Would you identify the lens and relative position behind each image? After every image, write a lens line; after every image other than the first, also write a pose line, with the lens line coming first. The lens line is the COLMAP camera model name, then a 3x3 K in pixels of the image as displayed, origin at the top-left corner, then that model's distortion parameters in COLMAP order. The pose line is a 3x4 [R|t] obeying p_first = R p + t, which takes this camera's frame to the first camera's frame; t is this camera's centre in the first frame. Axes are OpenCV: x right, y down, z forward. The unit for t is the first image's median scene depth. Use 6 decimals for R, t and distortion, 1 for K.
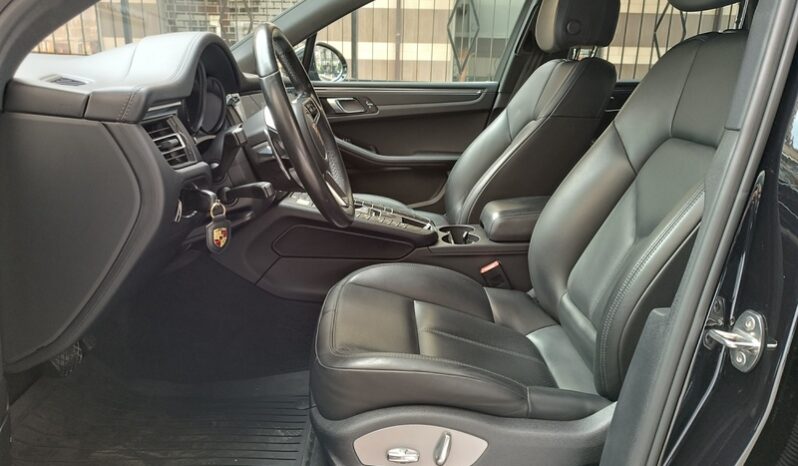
lens RADIAL K [[575.6, 0, 411.0], [0, 575.6, 230.0], [0, 0, 1]] dist [0.021636, -0.005567]
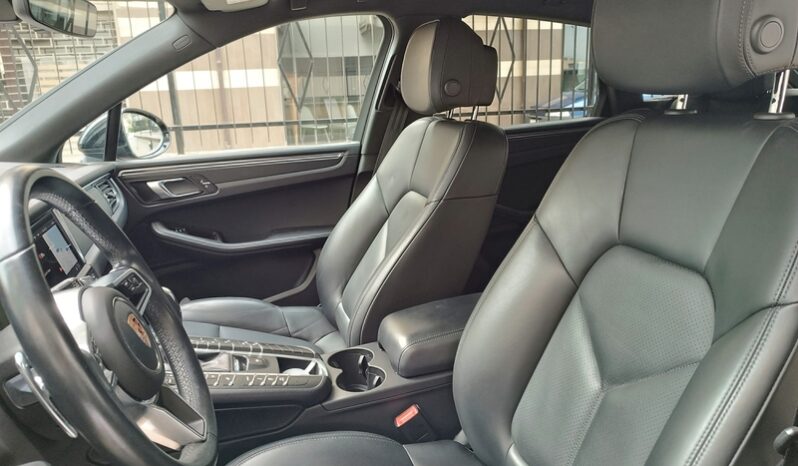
lens RADIAL K [[575.6, 0, 411.0], [0, 575.6, 230.0], [0, 0, 1]] dist [0.021636, -0.005567]
pose [[0.957365, -0.123711, 0.261051, -0.016955], [0.131248, 0.991282, -0.011565, -0.111244], [-0.257345, 0.045335, 0.965256, 0.163710]]
